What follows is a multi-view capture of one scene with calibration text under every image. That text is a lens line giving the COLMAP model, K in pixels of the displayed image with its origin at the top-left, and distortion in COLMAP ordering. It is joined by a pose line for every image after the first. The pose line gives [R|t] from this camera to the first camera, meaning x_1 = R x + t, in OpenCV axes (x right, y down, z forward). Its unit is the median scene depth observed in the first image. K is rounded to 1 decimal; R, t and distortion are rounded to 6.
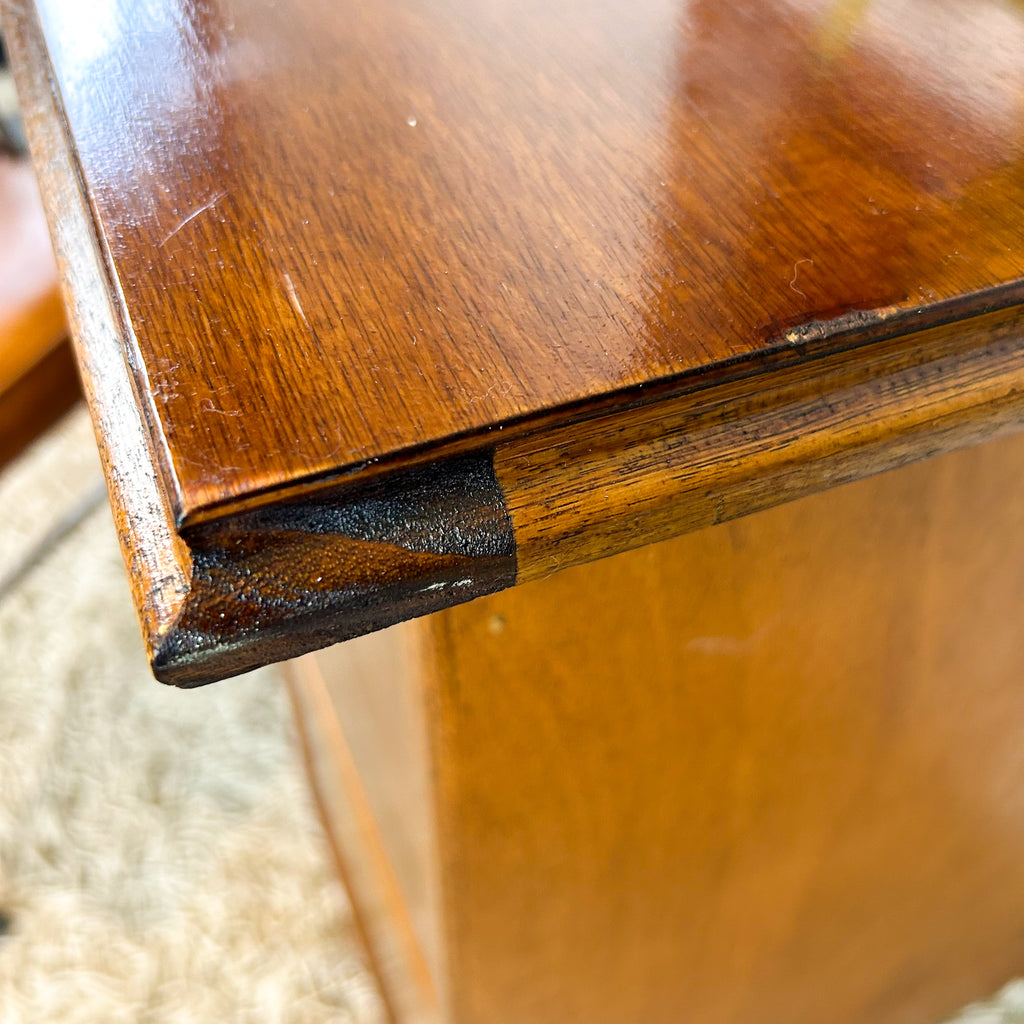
lens RADIAL K [[1030.8, 0, 498.2], [0, 1030.8, 514.4], [0, 0, 1]] dist [0.075996, -0.160084]
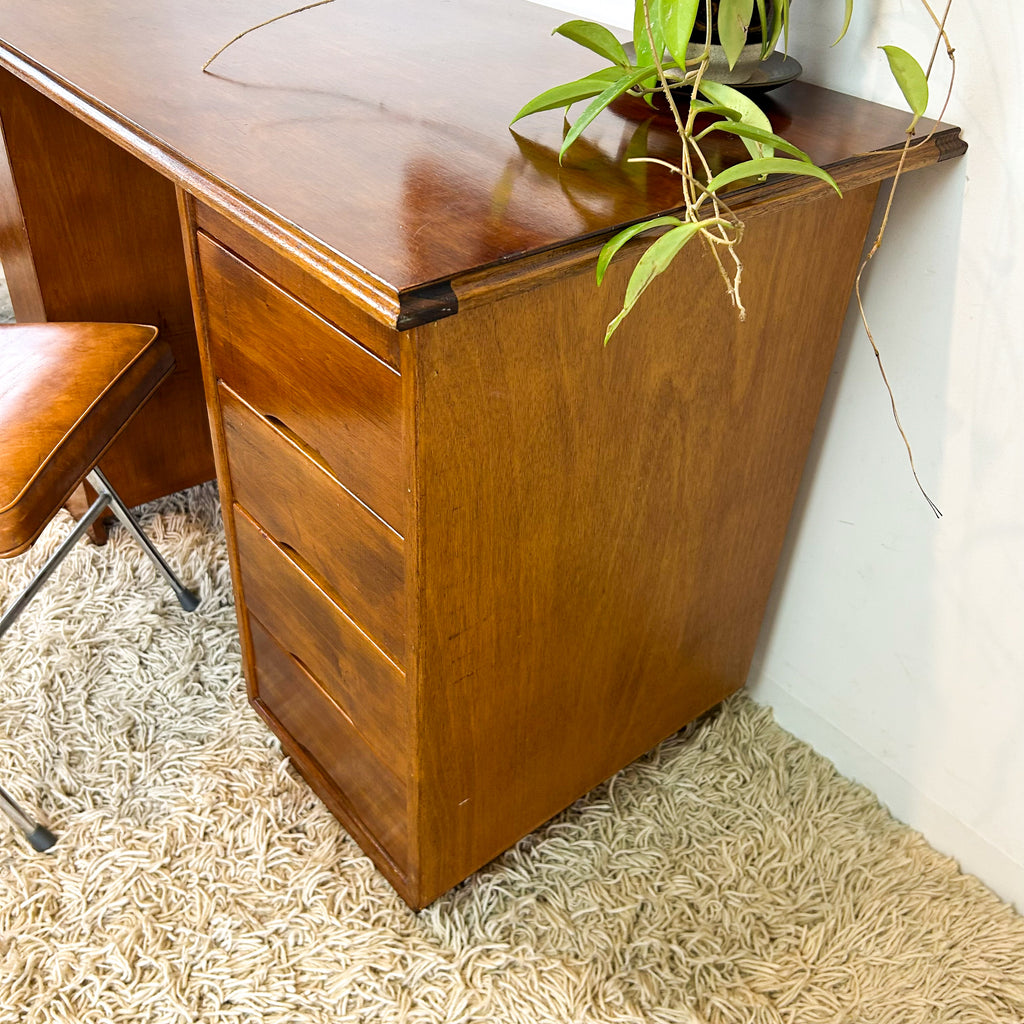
lens RADIAL K [[1030.8, 0, 498.2], [0, 1030.8, 514.4], [0, 0, 1]] dist [0.075996, -0.160084]
pose [[0.953071, -0.154522, 0.260342, -1.072578], [0.192714, 0.972861, -0.128071, 1.459104], [-0.233487, 0.172232, 0.956985, -3.071245]]
